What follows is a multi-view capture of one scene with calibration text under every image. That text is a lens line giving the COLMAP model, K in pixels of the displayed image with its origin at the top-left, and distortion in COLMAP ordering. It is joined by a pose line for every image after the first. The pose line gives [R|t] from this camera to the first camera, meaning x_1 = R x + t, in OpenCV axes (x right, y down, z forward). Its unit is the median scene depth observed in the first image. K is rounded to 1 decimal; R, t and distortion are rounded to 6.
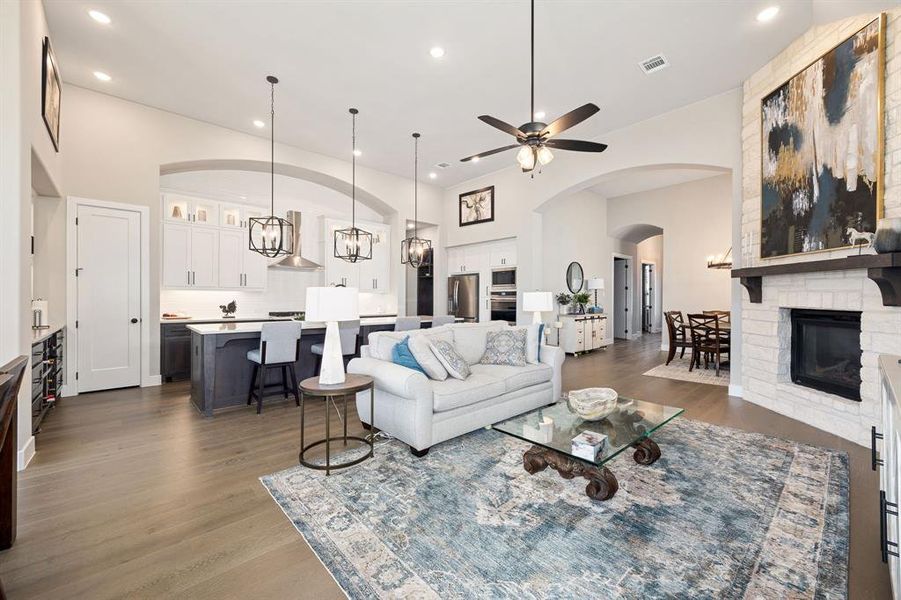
lens RADIAL K [[359.5, 0, 446.1], [0, 359.5, 297.2], [0, 0, 1]] dist [0.003198, 0.000308]
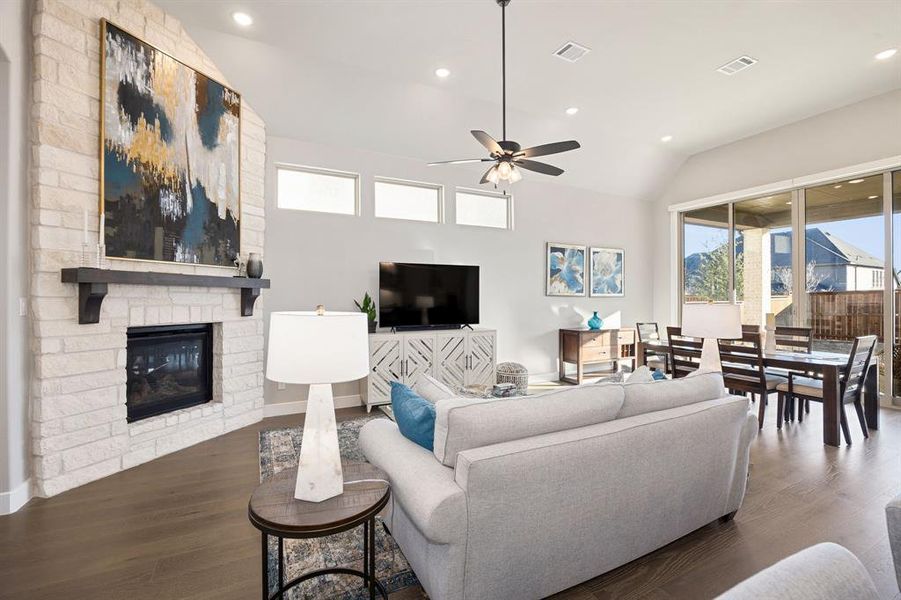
lens RADIAL K [[393.2, 0, 449.3], [0, 393.2, 296.1], [0, 0, 1]] dist [-0.014964, 0.000657]
pose [[-0.965664, -0.000948, 0.259791, 0.081002], [-0.001346, 0.999998, -0.001354, -0.038875], [-0.259790, -0.001657, -0.965664, 1.755457]]
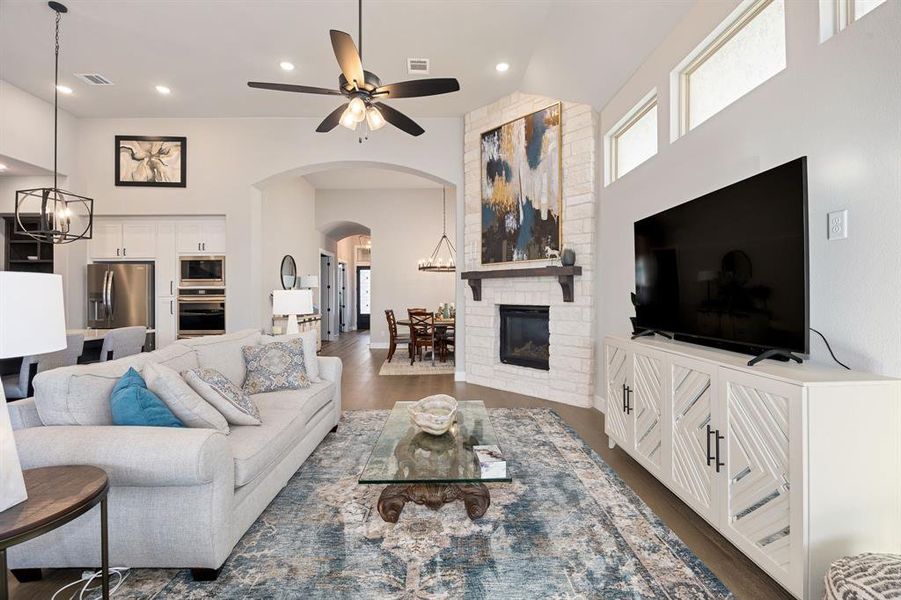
lens RADIAL K [[393.2, 0, 449.3], [0, 393.2, 296.1], [0, 0, 1]] dist [-0.014964, 0.000657]
pose [[0.649664, -0.002139, 0.760219, -0.235345], [0.003386, 0.999994, -0.000080, 0.000339], [-0.760214, 0.002626, 0.649667, 0.255109]]
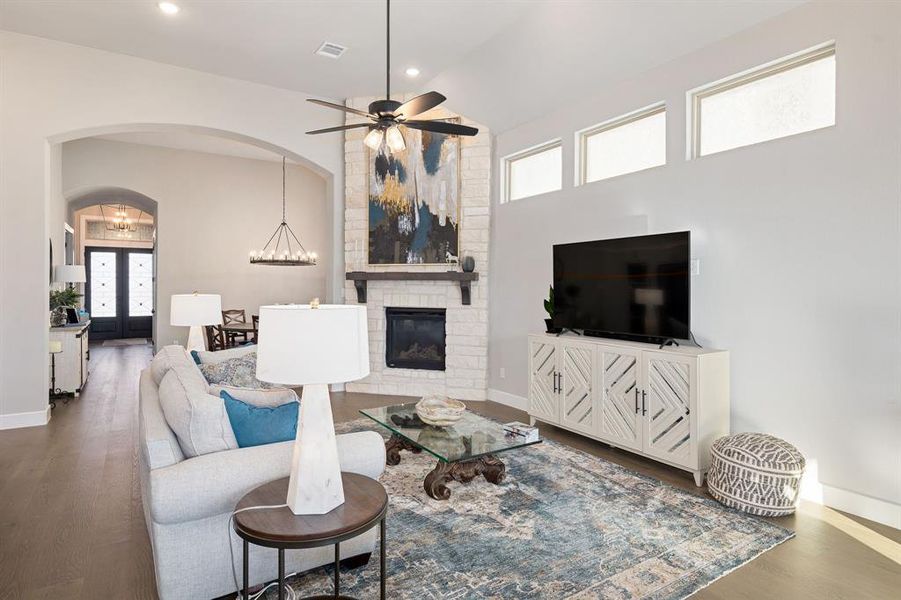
lens RADIAL K [[495.1, 0, 450.2], [0, 495.1, 290.1], [0, 0, 1]] dist [0.000805, 0.000147]
pose [[0.162028, -0.005208, 0.986772, -0.730579], [-0.003500, 0.999977, 0.005852, -0.040828], [-0.986780, -0.004402, 0.162006, 0.560527]]
